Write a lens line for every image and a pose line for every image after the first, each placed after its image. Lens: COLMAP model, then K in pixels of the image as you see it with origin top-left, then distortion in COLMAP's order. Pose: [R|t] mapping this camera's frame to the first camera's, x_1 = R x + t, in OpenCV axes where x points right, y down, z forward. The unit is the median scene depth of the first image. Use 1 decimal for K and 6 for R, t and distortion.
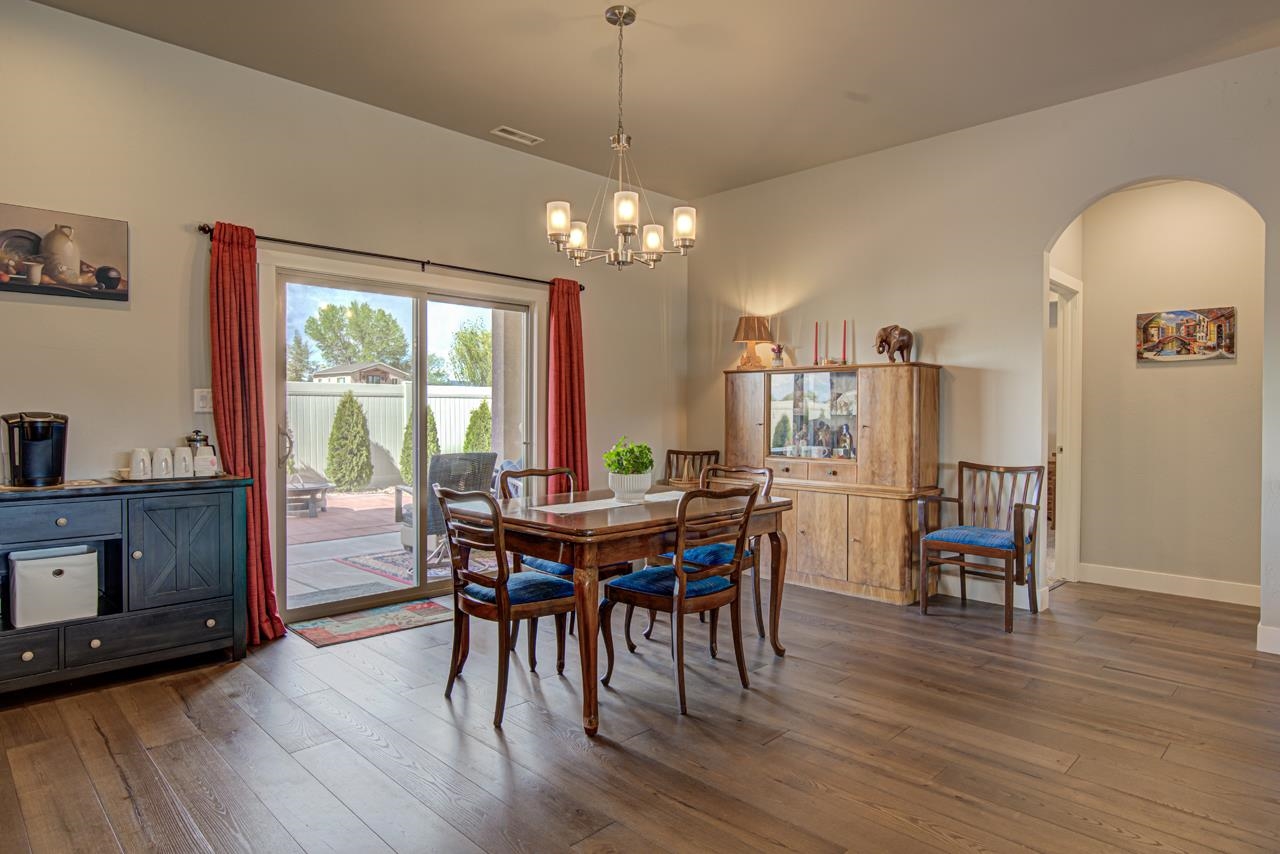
lens RADIAL K [[758.5, 0, 629.9], [0, 758.5, 416.8], [0, 0, 1]] dist [0.002959, 0.001033]
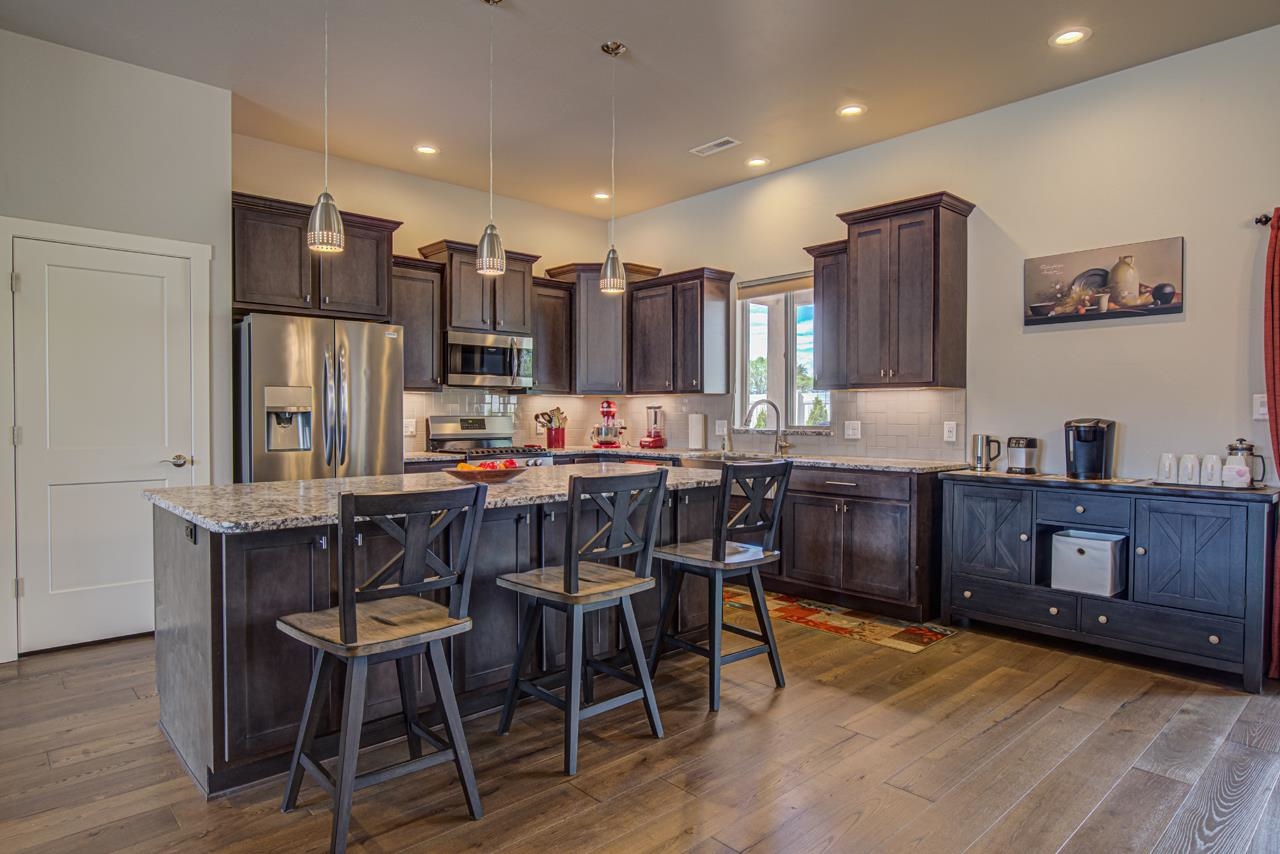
lens RADIAL K [[758.5, 0, 651.6], [0, 758.5, 422.7], [0, 0, 1]] dist [0.002959, 0.001033]
pose [[-0.031334, 0.011348, -0.999445, 0.432621], [-0.008947, 0.999892, 0.011633, -0.006815], [0.999469, 0.009307, -0.031229, 0.323274]]
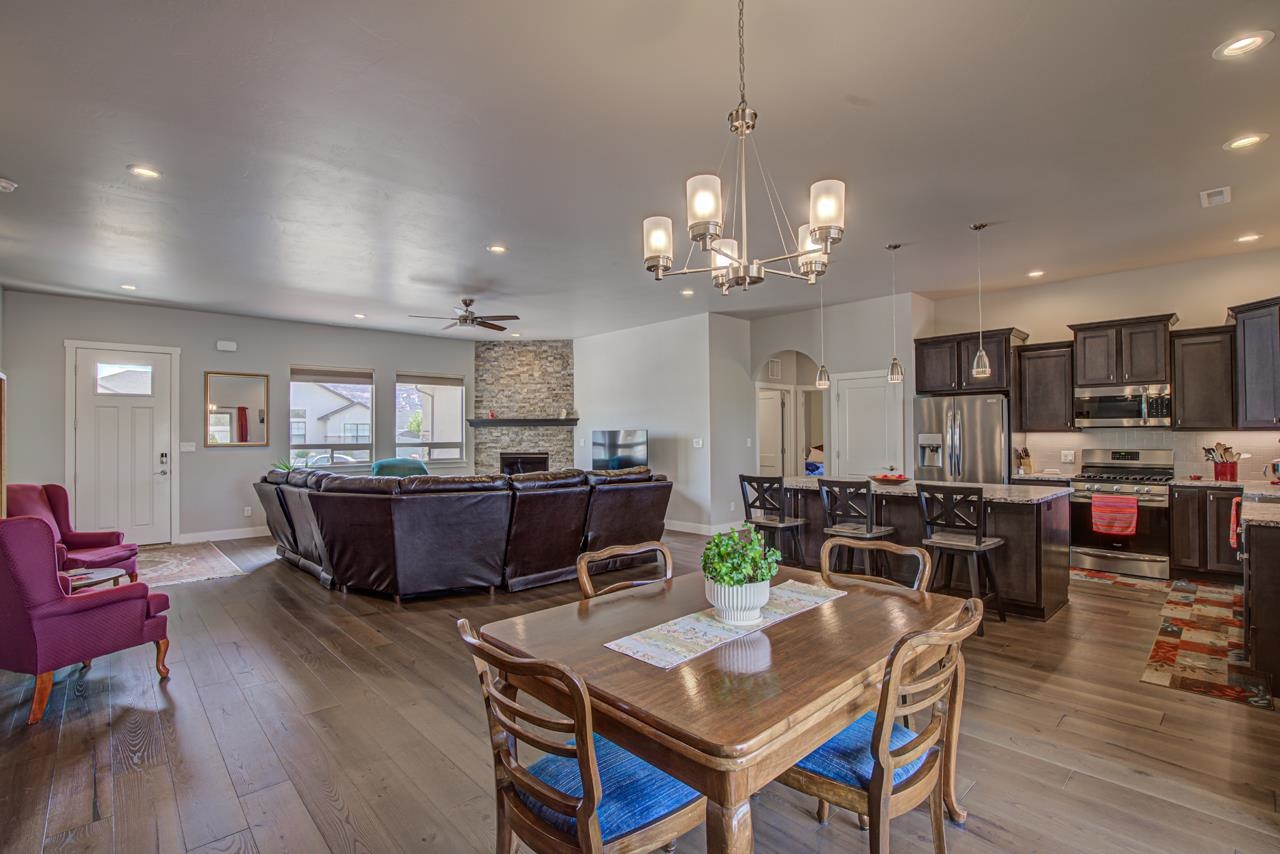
lens RADIAL K [[590.6, 0, 641.9], [0, 590.6, 429.1], [0, 0, 1]] dist [-0.023317, 0.001937]
pose [[-0.999113, 0.003846, 0.041924, 0.033705], [0.003618, 0.999978, -0.005529, -0.055473], [-0.041945, -0.005372, -0.999105, 1.680245]]
